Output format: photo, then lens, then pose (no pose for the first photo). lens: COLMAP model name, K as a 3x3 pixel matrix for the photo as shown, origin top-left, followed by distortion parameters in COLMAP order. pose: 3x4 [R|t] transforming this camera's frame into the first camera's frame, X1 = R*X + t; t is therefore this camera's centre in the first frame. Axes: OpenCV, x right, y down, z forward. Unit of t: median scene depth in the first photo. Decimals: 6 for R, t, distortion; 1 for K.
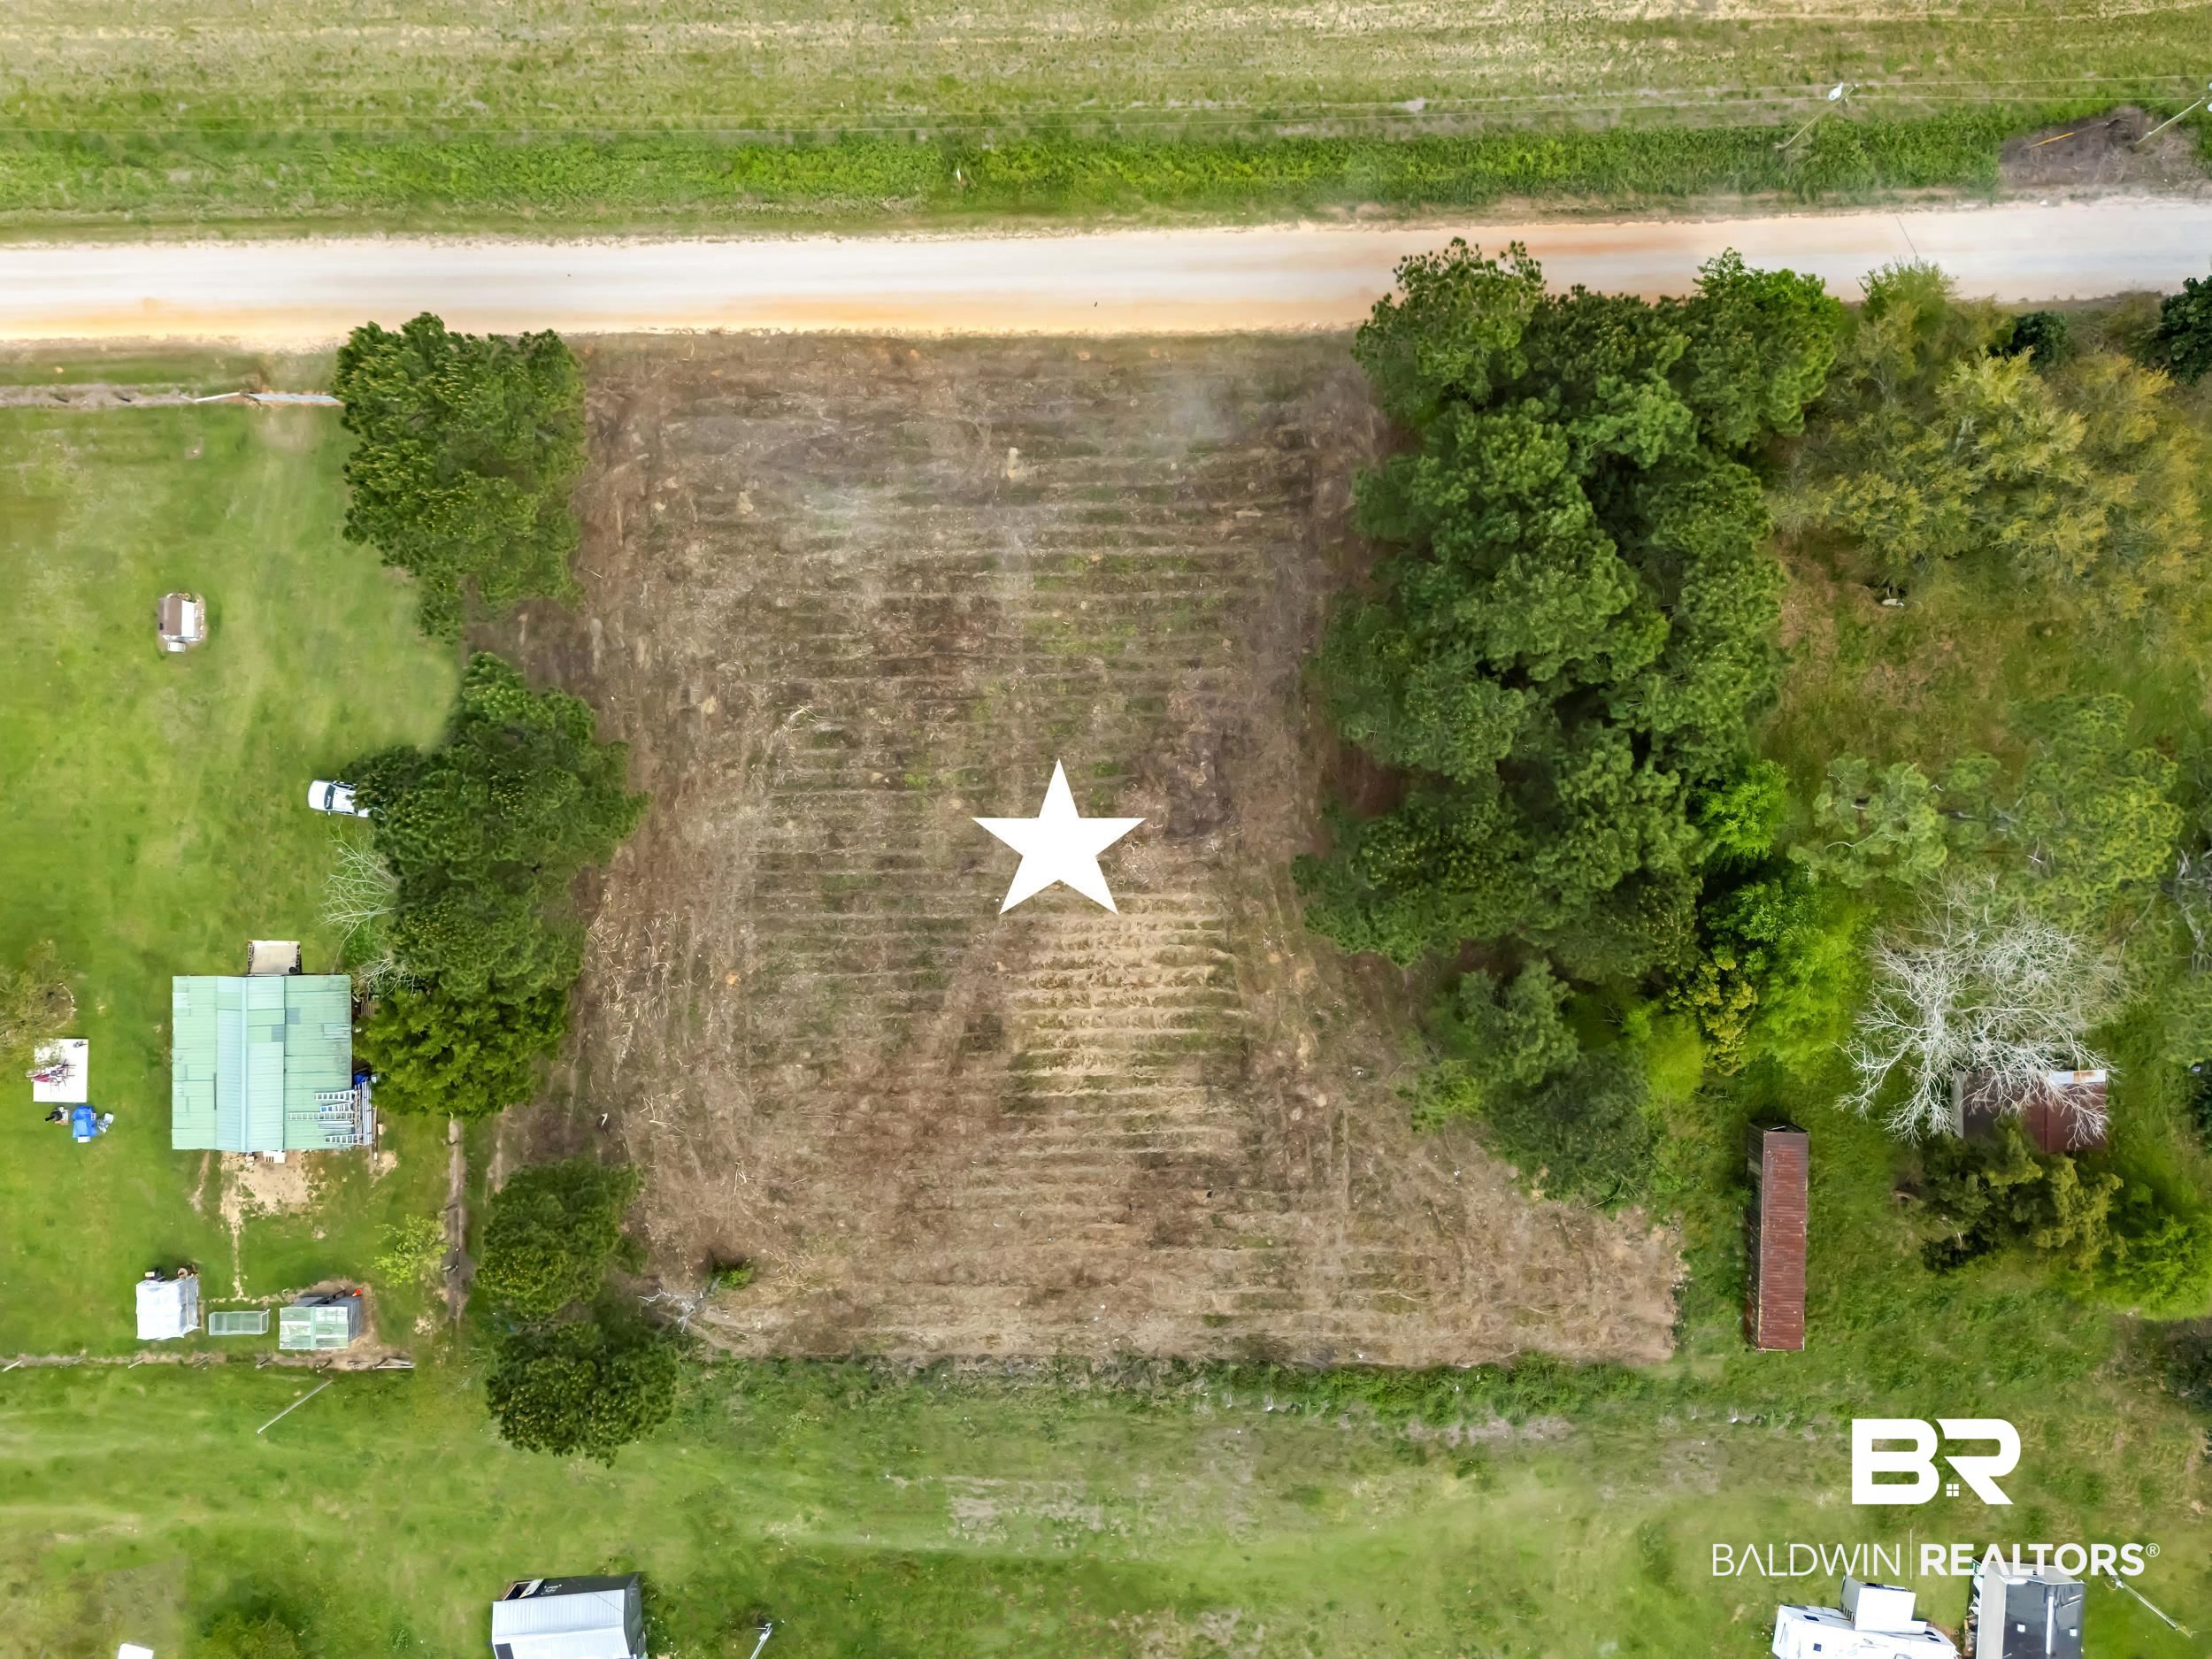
lens RADIAL K [[1638.0, 0, 1036.8], [0, 1638.0, 821.7], [0, 0, 1]] dist [0.079991, -0.066428]
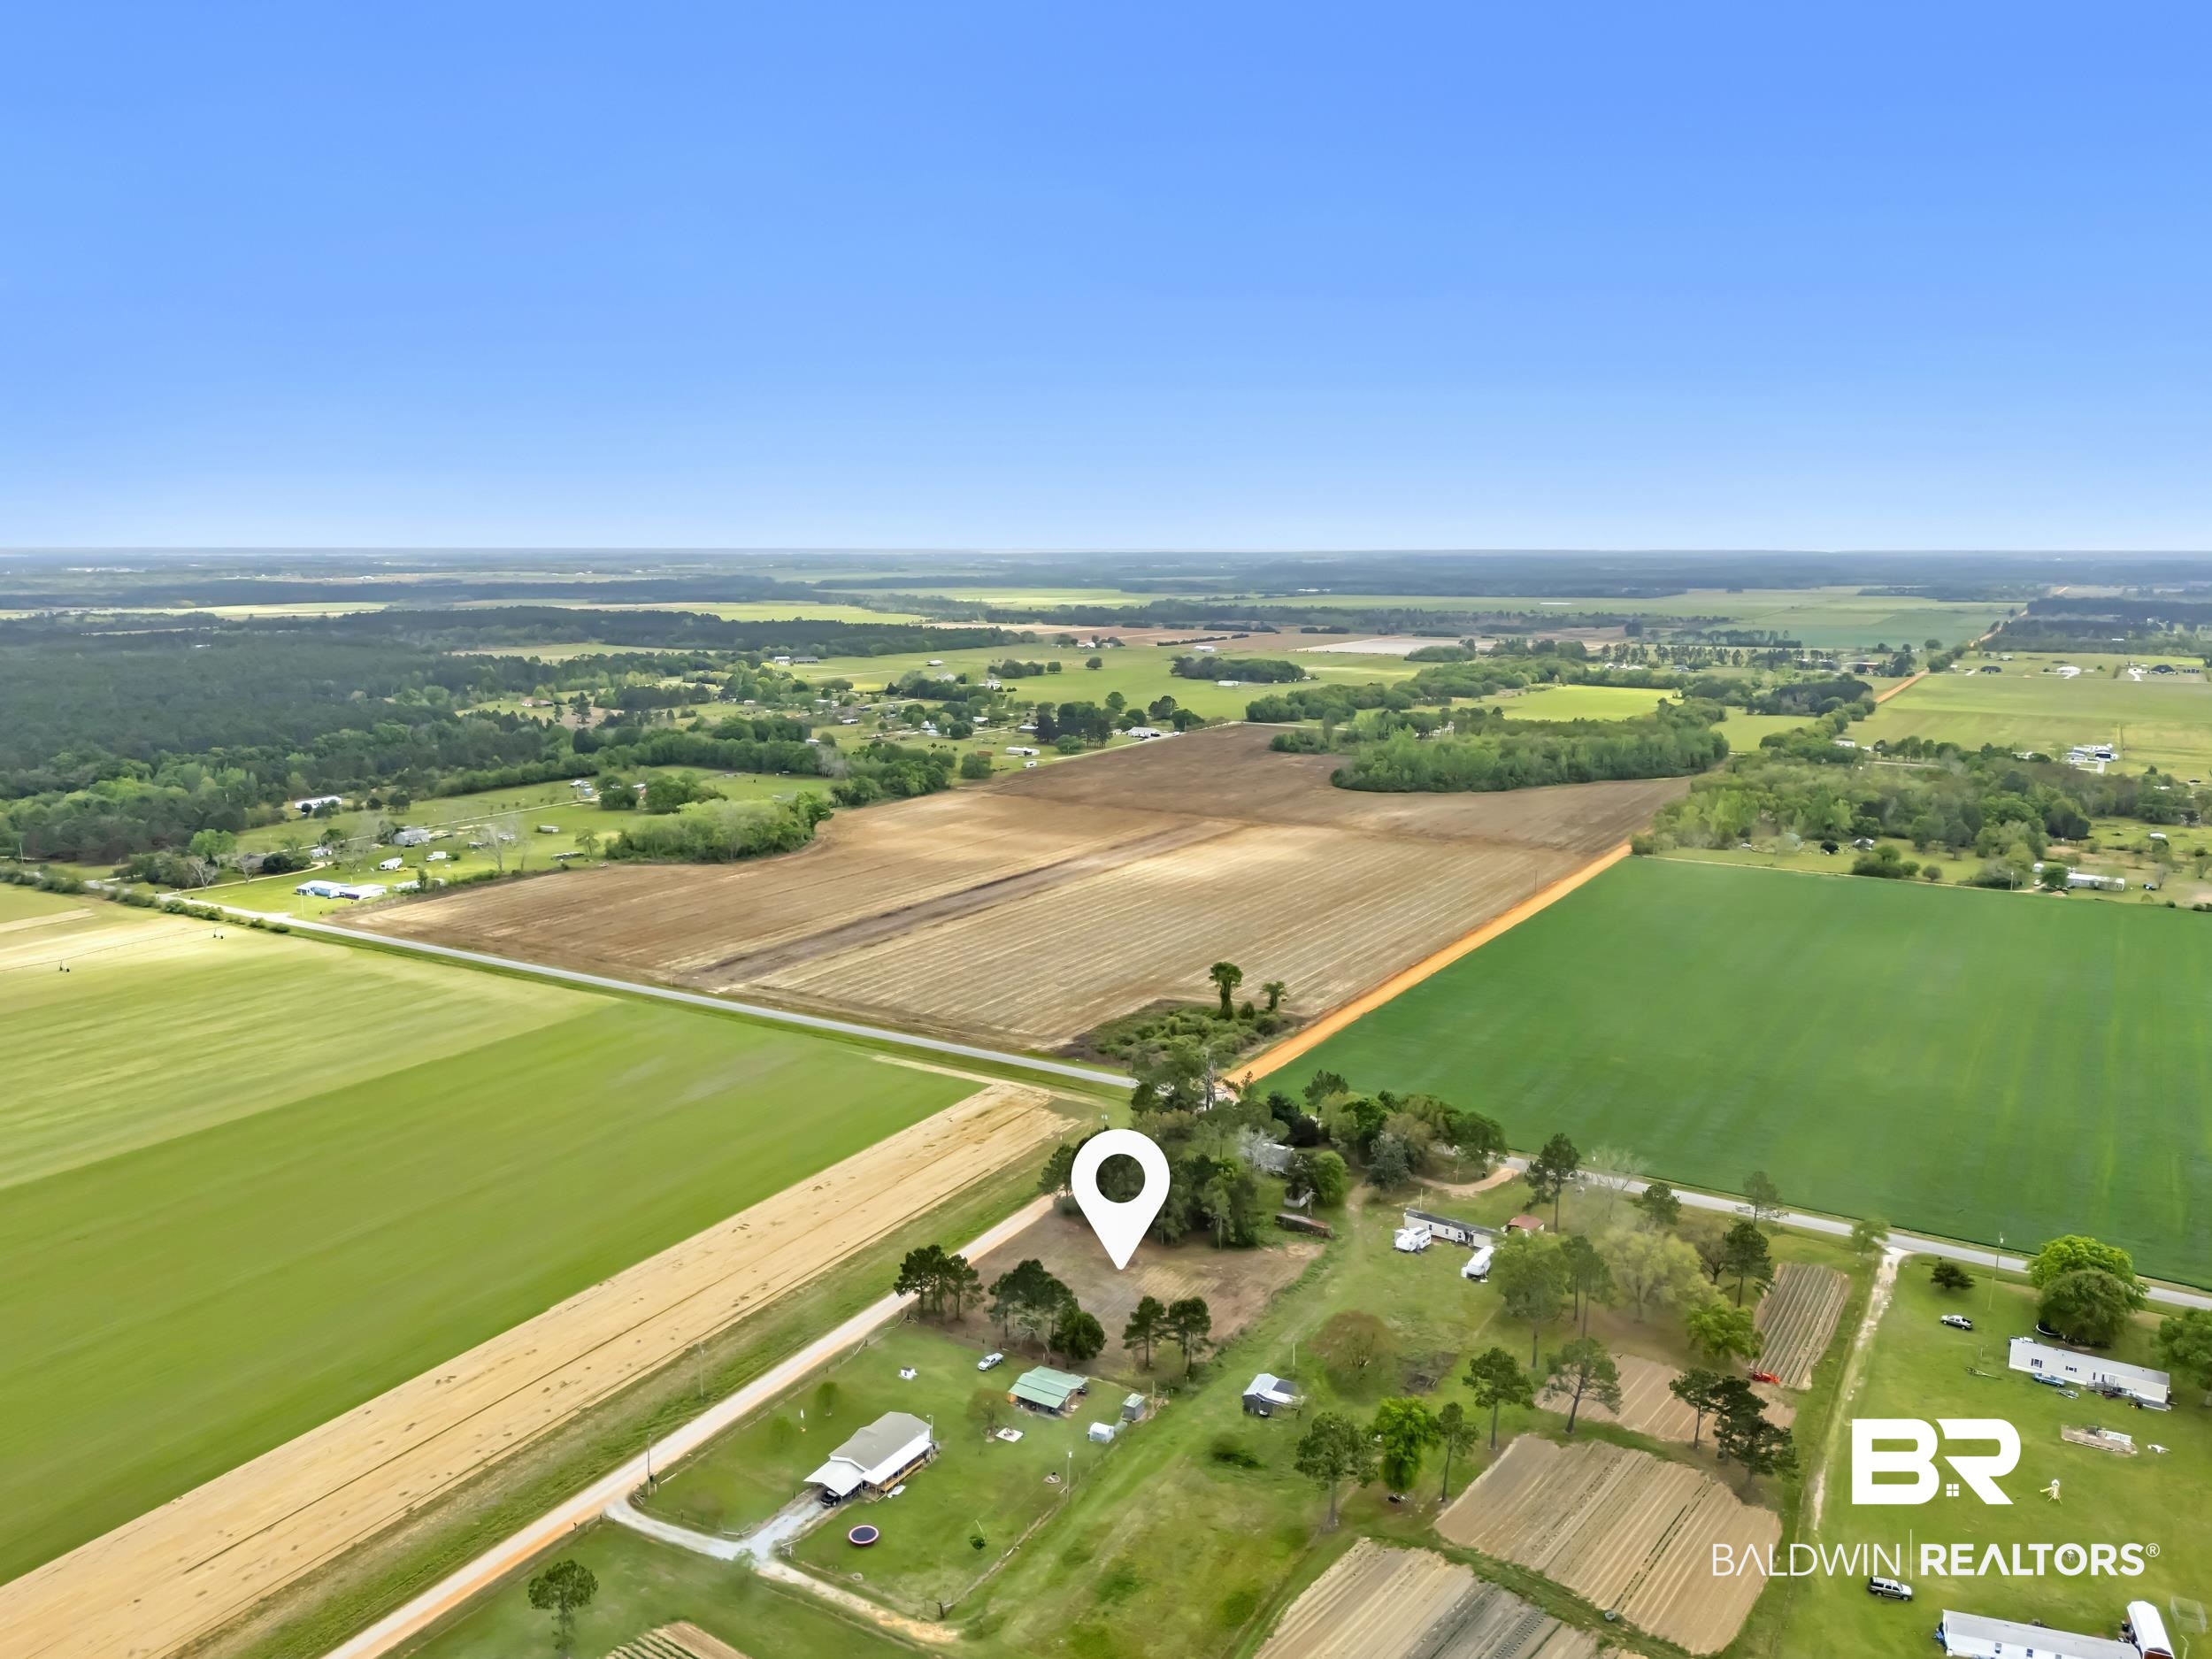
lens RADIAL K [[1638.0, 0, 1085.8], [0, 1638.0, 828.6], [0, 0, 1]] dist [0.079991, -0.066428]
pose [[0.519607, -0.124535, 0.845280, -2.797831], [0.854358, 0.086078, -0.512506, 1.629523], [-0.008935, 0.988474, 0.151125, -0.441532]]
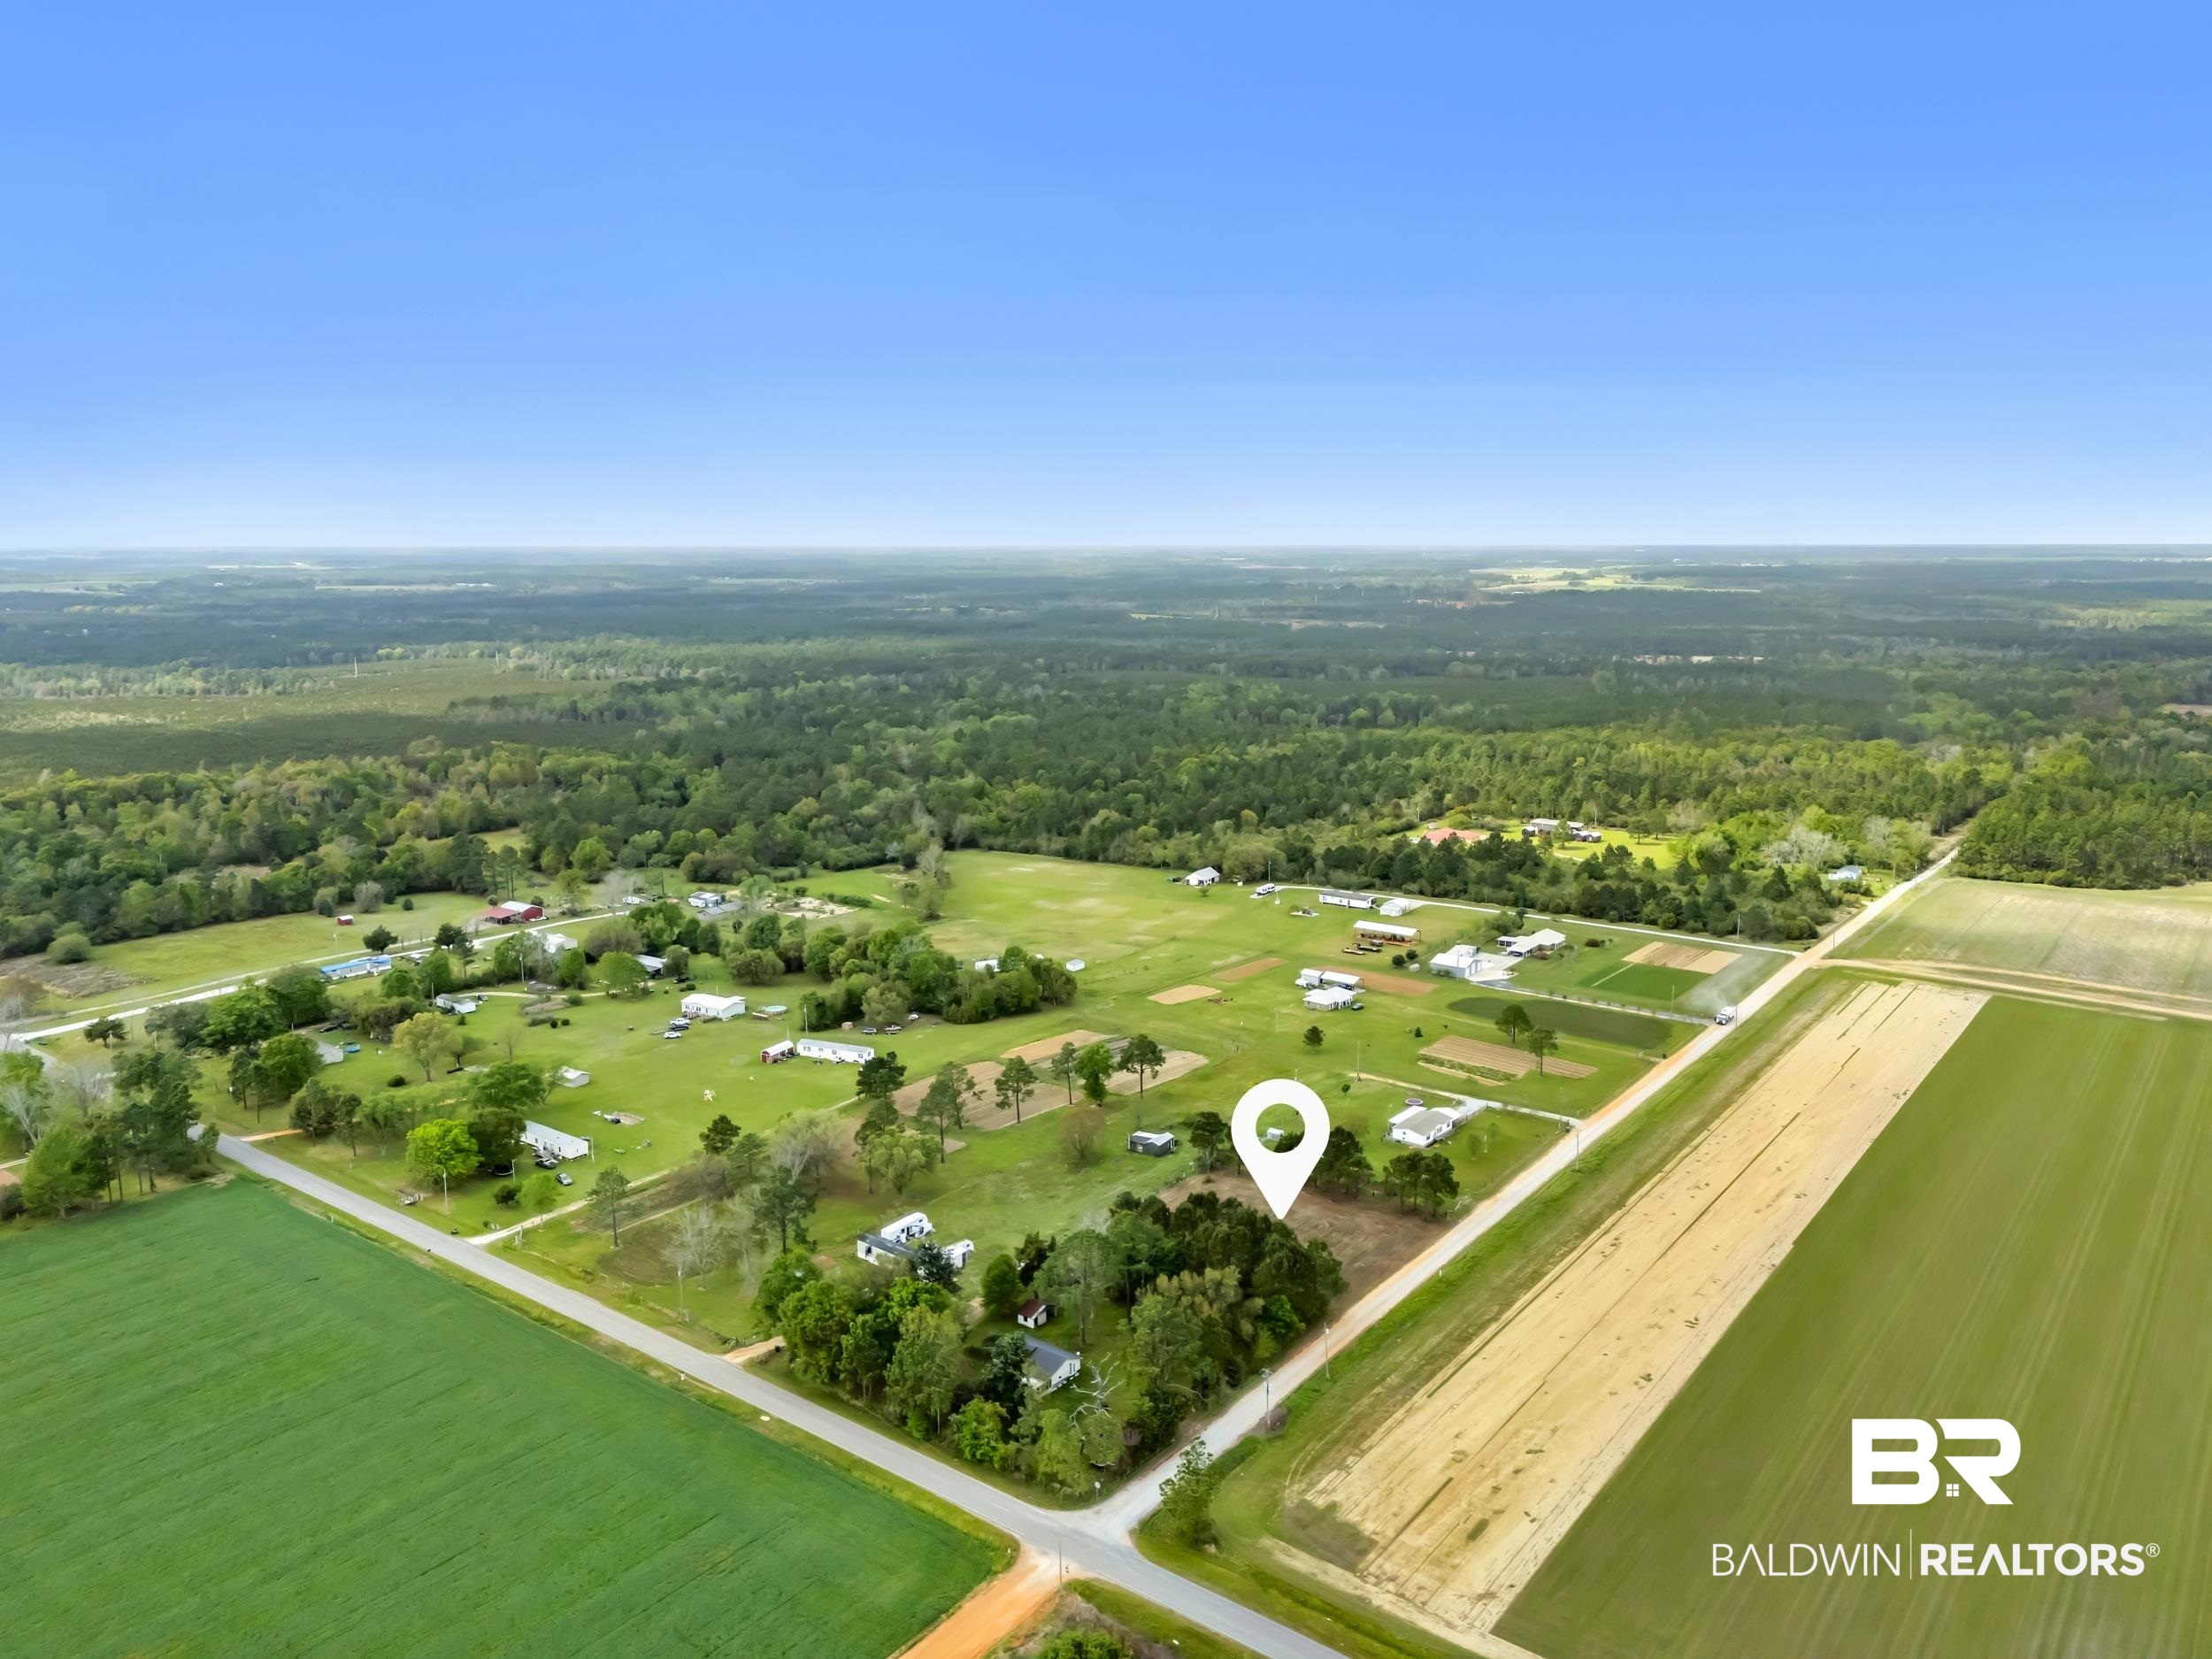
lens RADIAL K [[1638.0, 0, 1120.4], [0, 1638.0, 822.9], [0, 0, 1]] dist [0.079991, -0.066428]
pose [[-0.593504, 0.165137, -0.787708, 2.836110], [-0.804736, -0.106696, 0.583966, -1.725945], [0.012389, 0.980482, 0.196216, -0.579867]]
